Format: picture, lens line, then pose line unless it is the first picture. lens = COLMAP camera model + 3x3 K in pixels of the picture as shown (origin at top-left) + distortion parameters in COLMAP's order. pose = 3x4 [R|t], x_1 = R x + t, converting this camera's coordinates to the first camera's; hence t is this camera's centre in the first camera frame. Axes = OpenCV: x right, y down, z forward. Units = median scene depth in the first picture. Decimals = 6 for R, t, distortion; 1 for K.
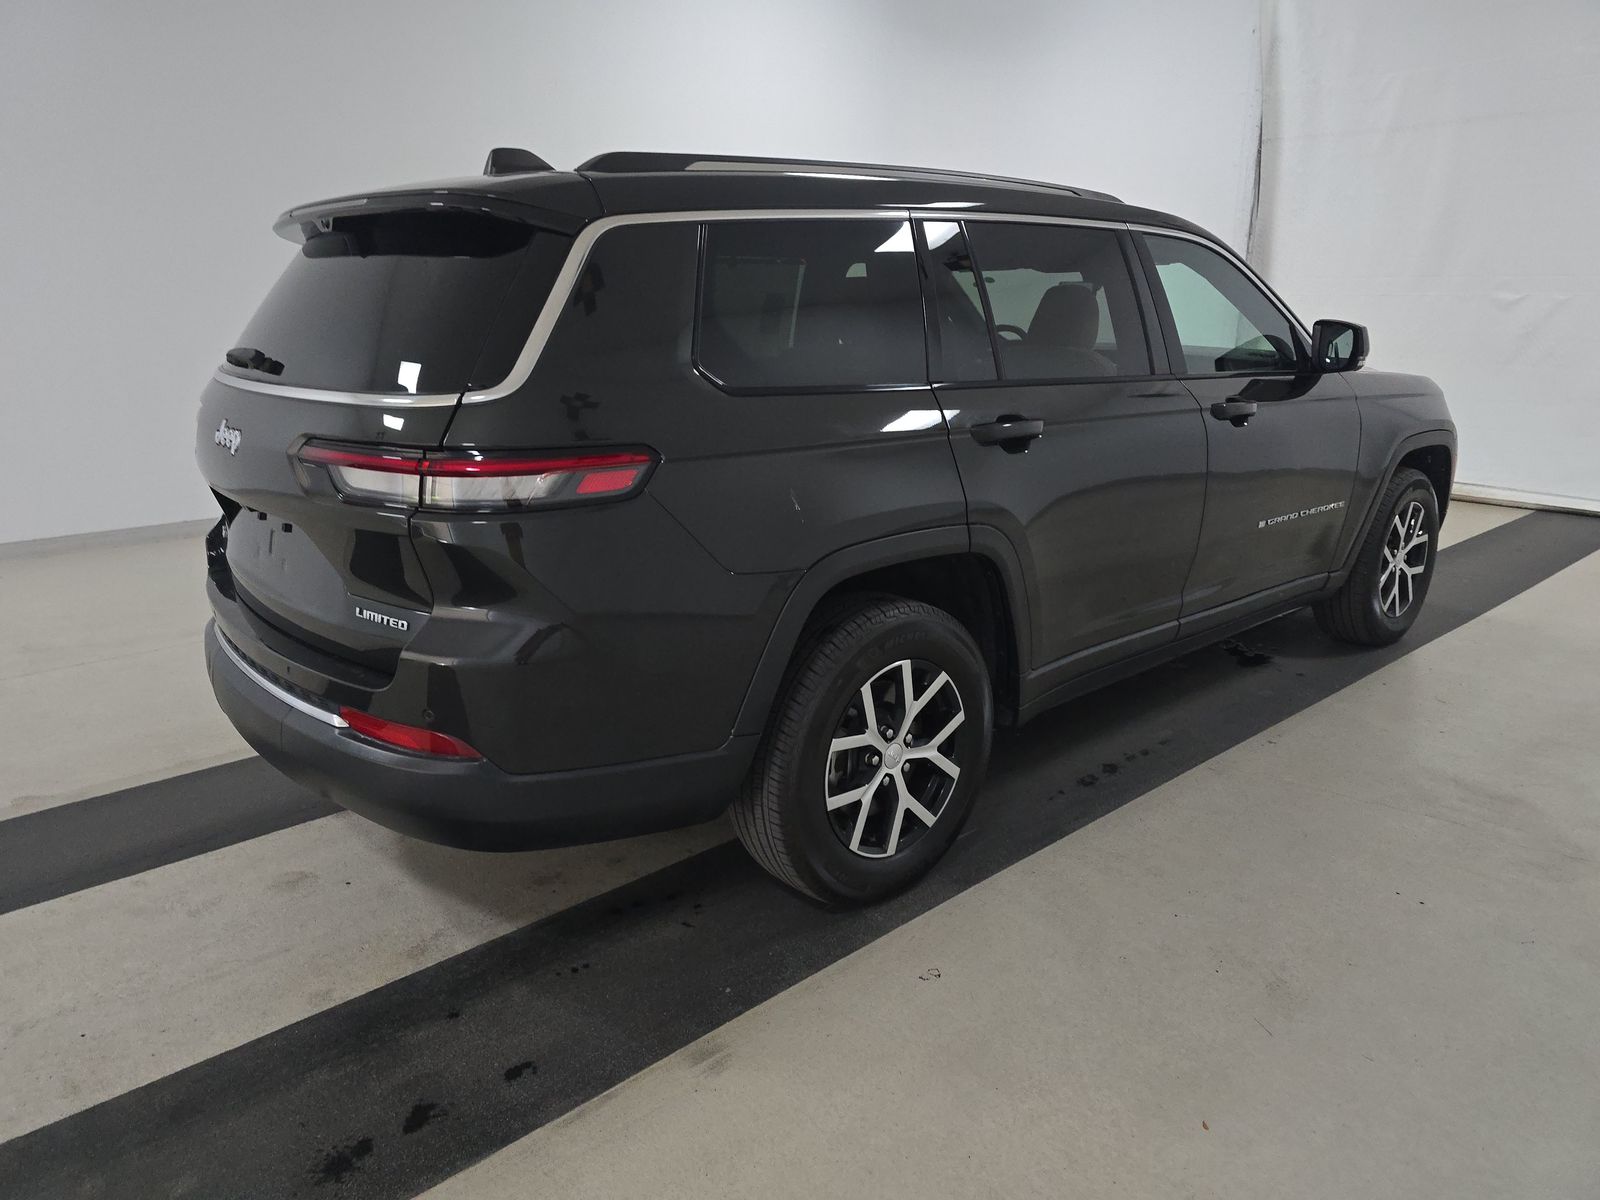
lens RADIAL K [[1075.1, 0, 800.0], [0, 1075.1, 600.0], [0, 0, 1]] dist [0.002377, -0.000864]
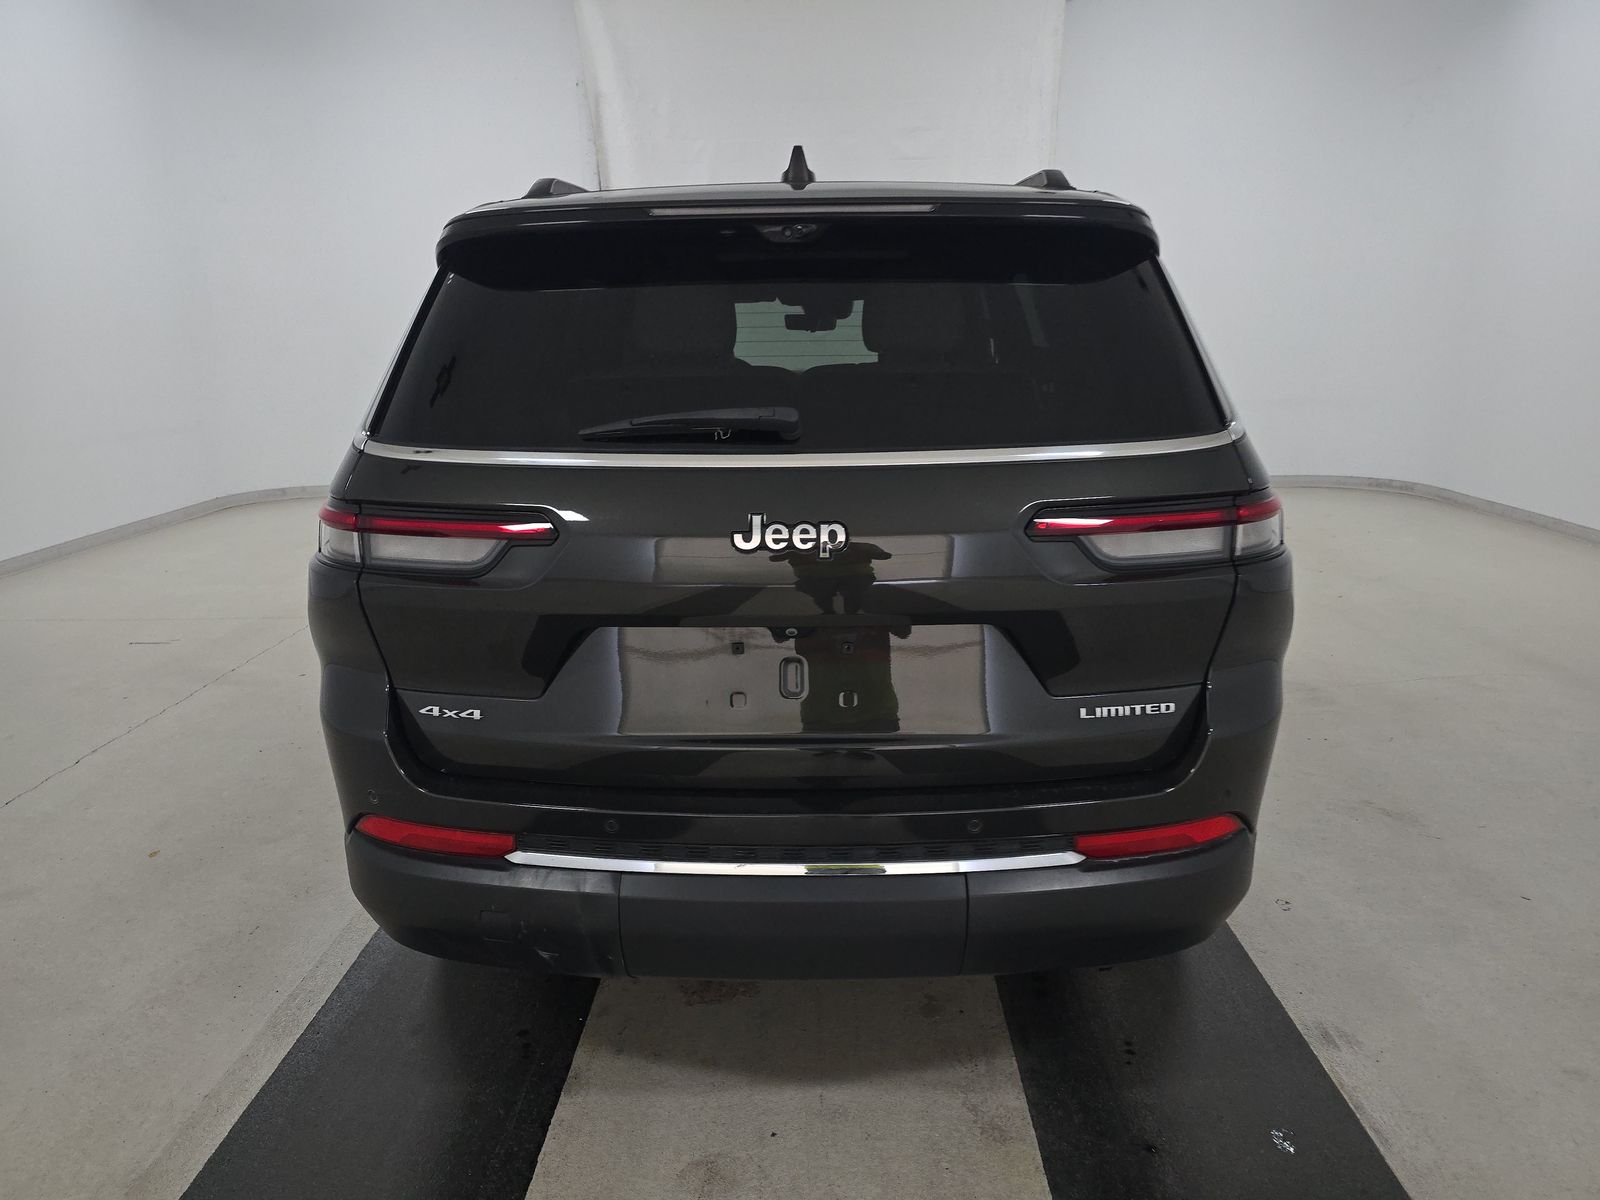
lens RADIAL K [[1075.1, 0, 800.0], [0, 1075.1, 600.0], [0, 0, 1]] dist [0.002377, -0.000864]
pose [[0.672589, -0.171690, 0.719824, -0.869209], [0.193141, 0.979727, 0.053215, -0.120845], [-0.714368, 0.103236, 0.692114, 0.457516]]
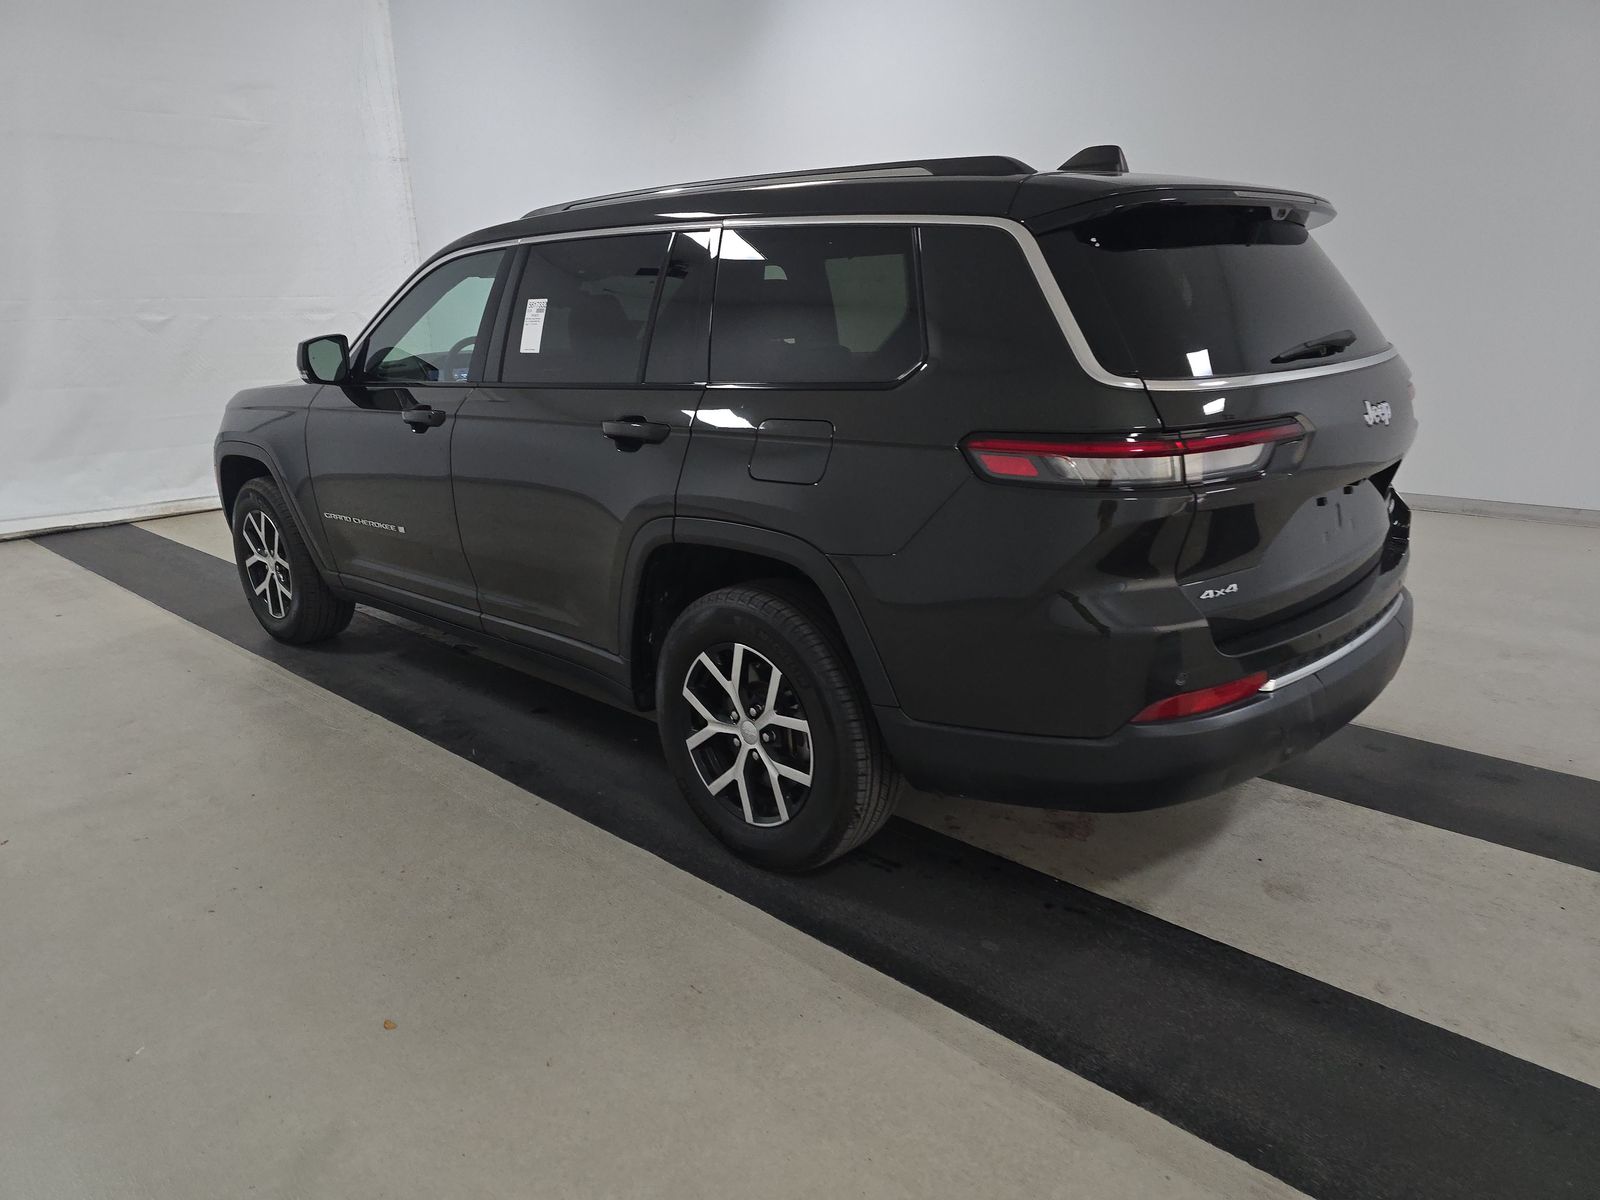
lens RADIAL K [[1075.1, 0, 800.0], [0, 1075.1, 600.0], [0, 0, 1]] dist [0.002377, -0.000864]
pose [[-0.088365, -0.256359, 0.962534, -1.300121], [0.291337, 0.917407, 0.271086, -0.361310], [-0.952531, 0.304376, -0.006380, 1.353980]]
